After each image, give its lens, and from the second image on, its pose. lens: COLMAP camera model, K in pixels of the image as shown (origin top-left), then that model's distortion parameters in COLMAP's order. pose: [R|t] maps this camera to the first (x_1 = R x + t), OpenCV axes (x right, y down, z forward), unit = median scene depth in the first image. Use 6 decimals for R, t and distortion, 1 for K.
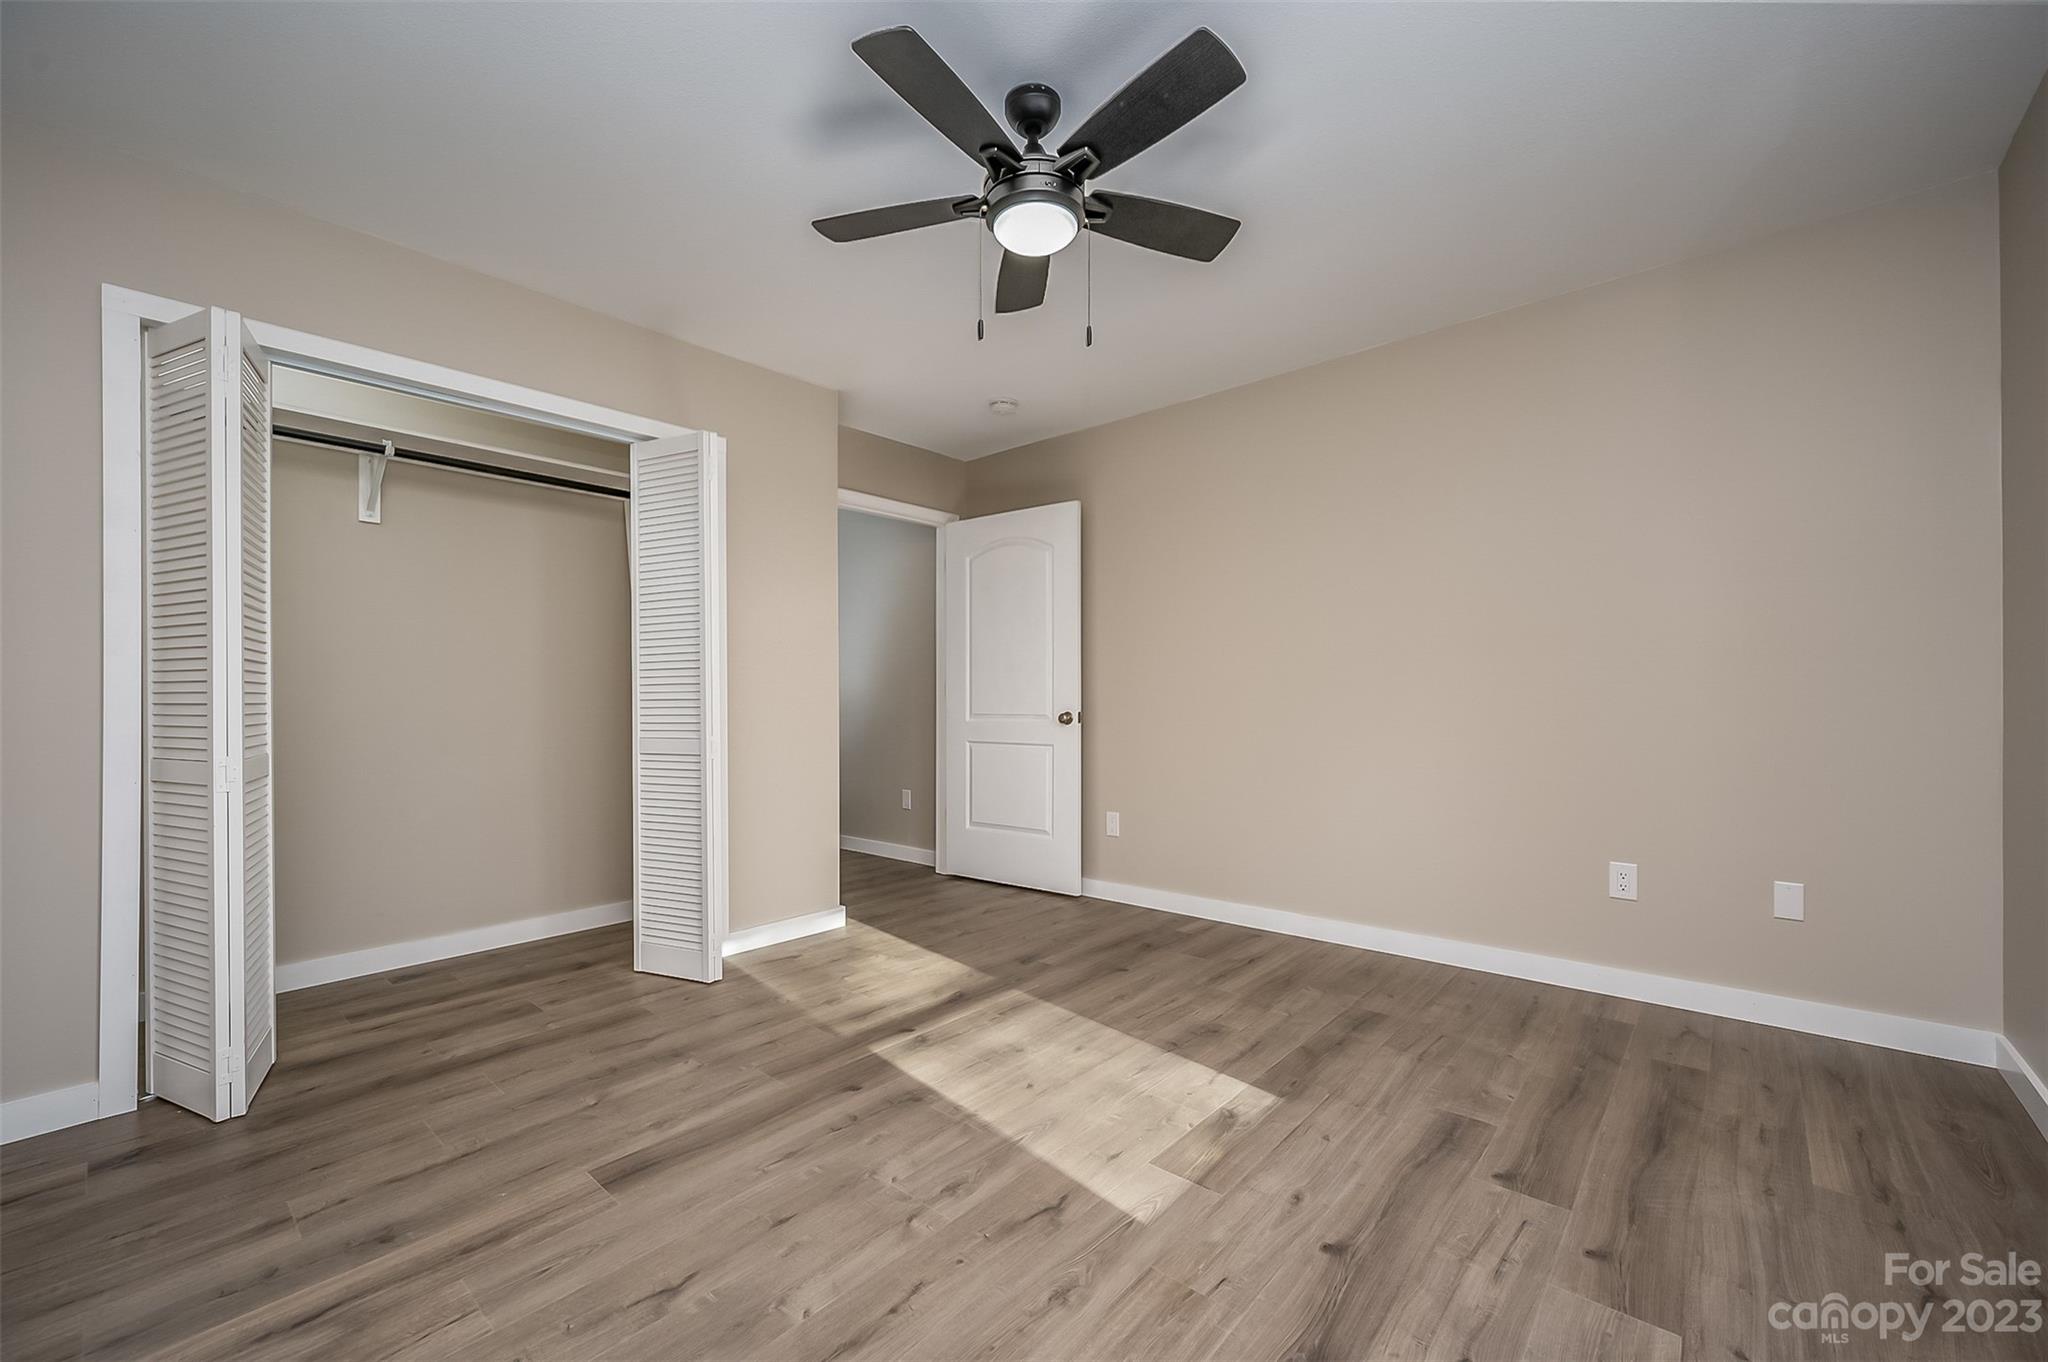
lens RADIAL K [[814.9, 0, 1025.8], [0, 814.9, 695.6], [0, 0, 1]] dist [-0.001272, -0.000003]
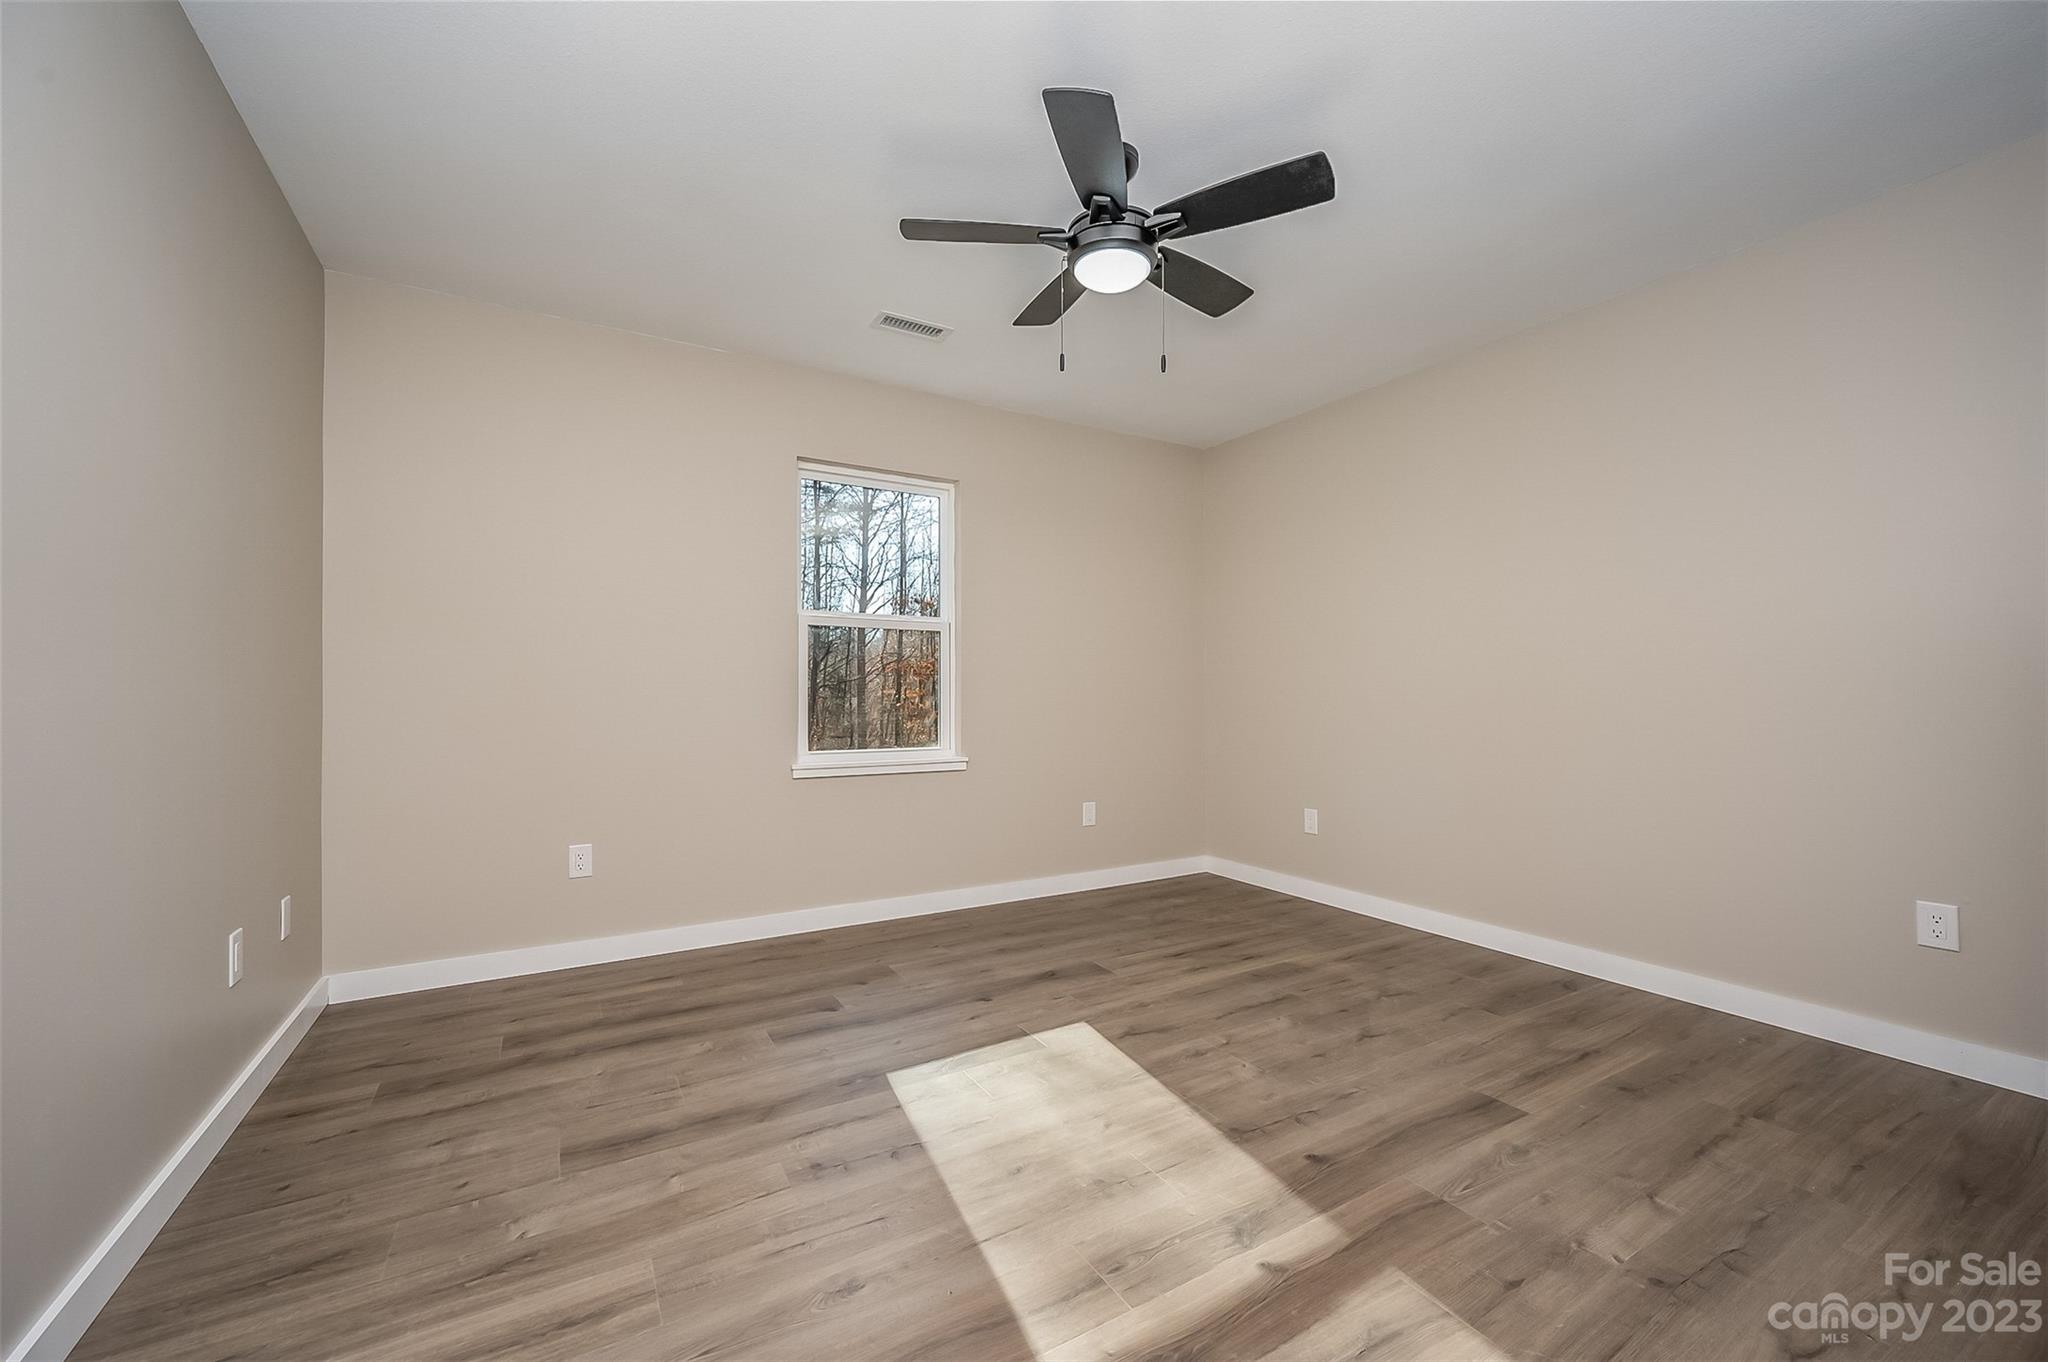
lens RADIAL K [[814.9, 0, 1025.8], [0, 814.9, 695.6], [0, 0, 1]] dist [-0.001272, -0.000003]
pose [[-0.951396, 0.009598, 0.307821, -0.214314], [0.008309, 0.999950, -0.005500, 0.010608], [-0.307859, -0.002675, -0.951428, 2.129103]]
